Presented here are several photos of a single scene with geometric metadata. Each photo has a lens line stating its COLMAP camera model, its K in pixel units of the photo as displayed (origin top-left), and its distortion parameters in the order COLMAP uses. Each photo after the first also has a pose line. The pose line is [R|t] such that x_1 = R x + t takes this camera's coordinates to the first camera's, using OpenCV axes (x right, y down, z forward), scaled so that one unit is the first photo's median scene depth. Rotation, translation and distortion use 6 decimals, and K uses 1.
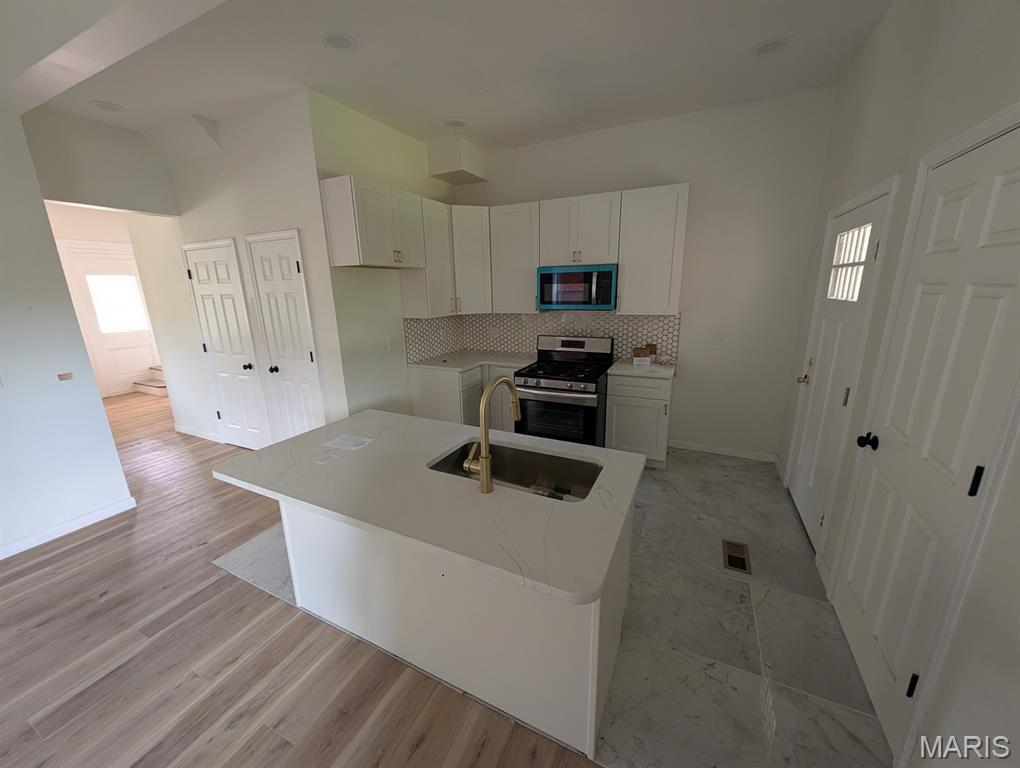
lens RADIAL K [[381.9, 0, 511.3], [0, 381.9, 382.7], [0, 0, 1]] dist [0.000540, -0.002335]
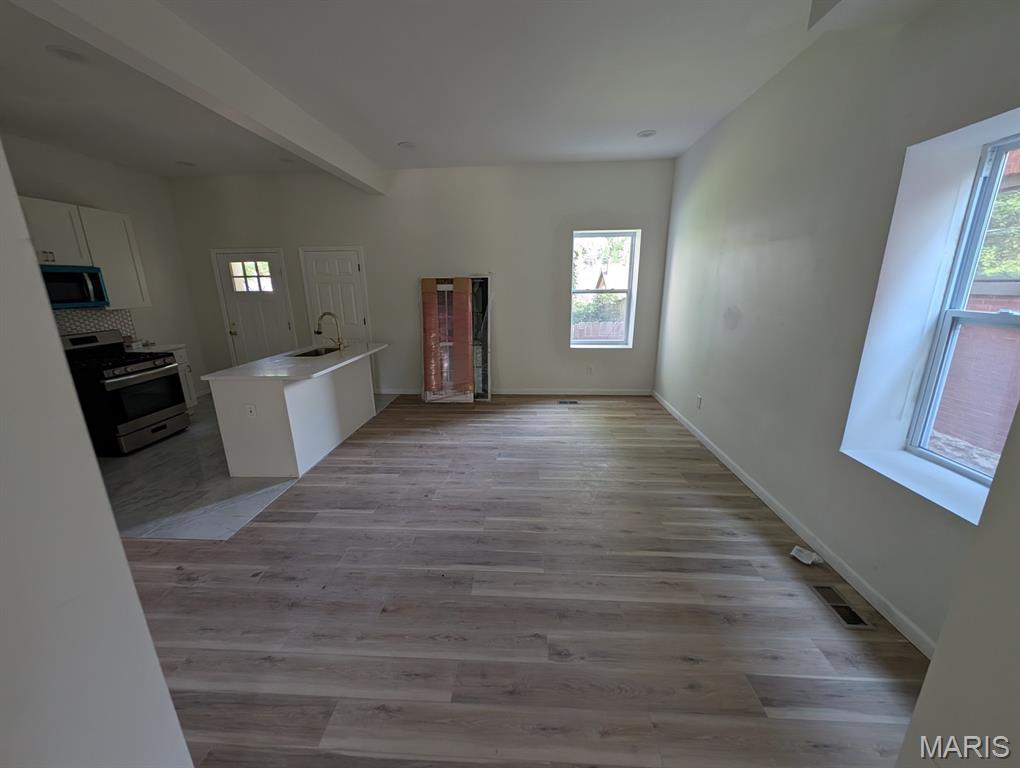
lens RADIAL K [[381.9, 0, 512.4], [0, 381.9, 382.0], [0, 0, 1]] dist [0.000540, -0.002335]
pose [[-0.386629, -0.207913, 0.898493, -2.258606], [0.243206, 0.916782, 0.316799, -0.073489], [-0.889589, 0.341003, -0.303889, 0.555934]]
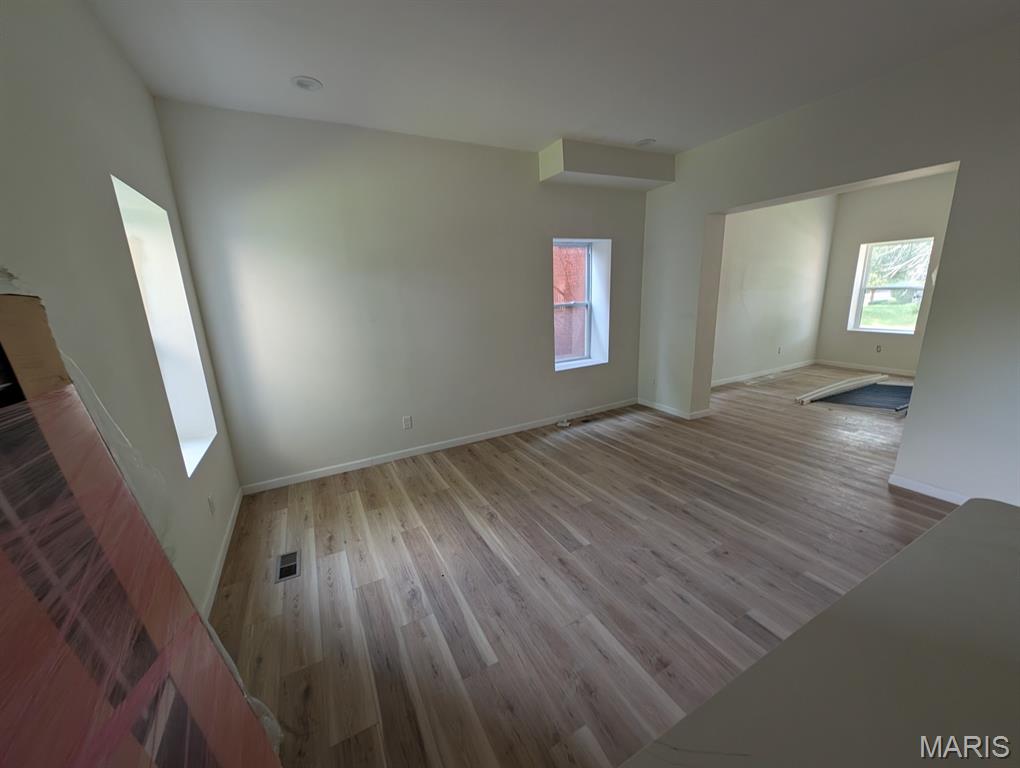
lens RADIAL K [[381.9, 0, 504.6], [0, 381.9, 379.8], [0, 0, 1]] dist [0.000540, -0.002335]
pose [[-0.595474, 0.228258, -0.770266, 0.244078], [-0.135976, 0.916318, 0.376658, -0.110974], [0.791784, 0.329028, -0.514606, 0.446386]]
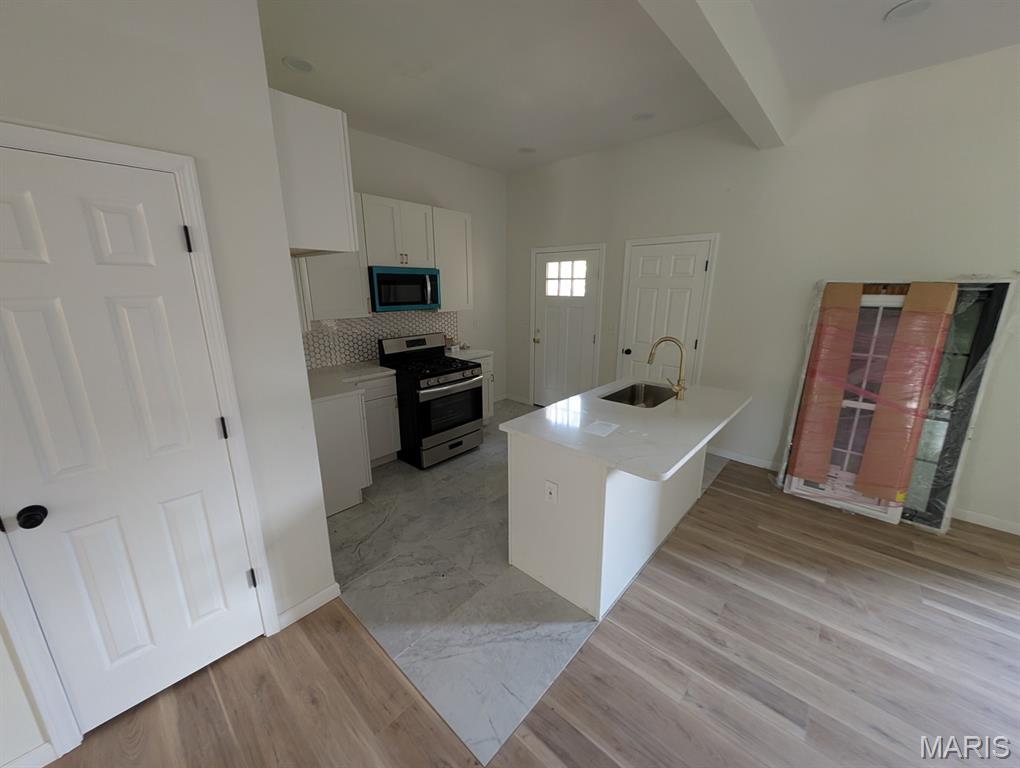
lens RADIAL K [[381.9, 0, 509.0], [0, 381.9, 380.4], [0, 0, 1]] dist [0.000540, -0.002335]
pose [[0.279892, -0.216454, 0.935312, -1.375939], [0.228739, 0.961229, 0.154002, -0.188299], [-0.932383, 0.170838, 0.318552, 0.803859]]
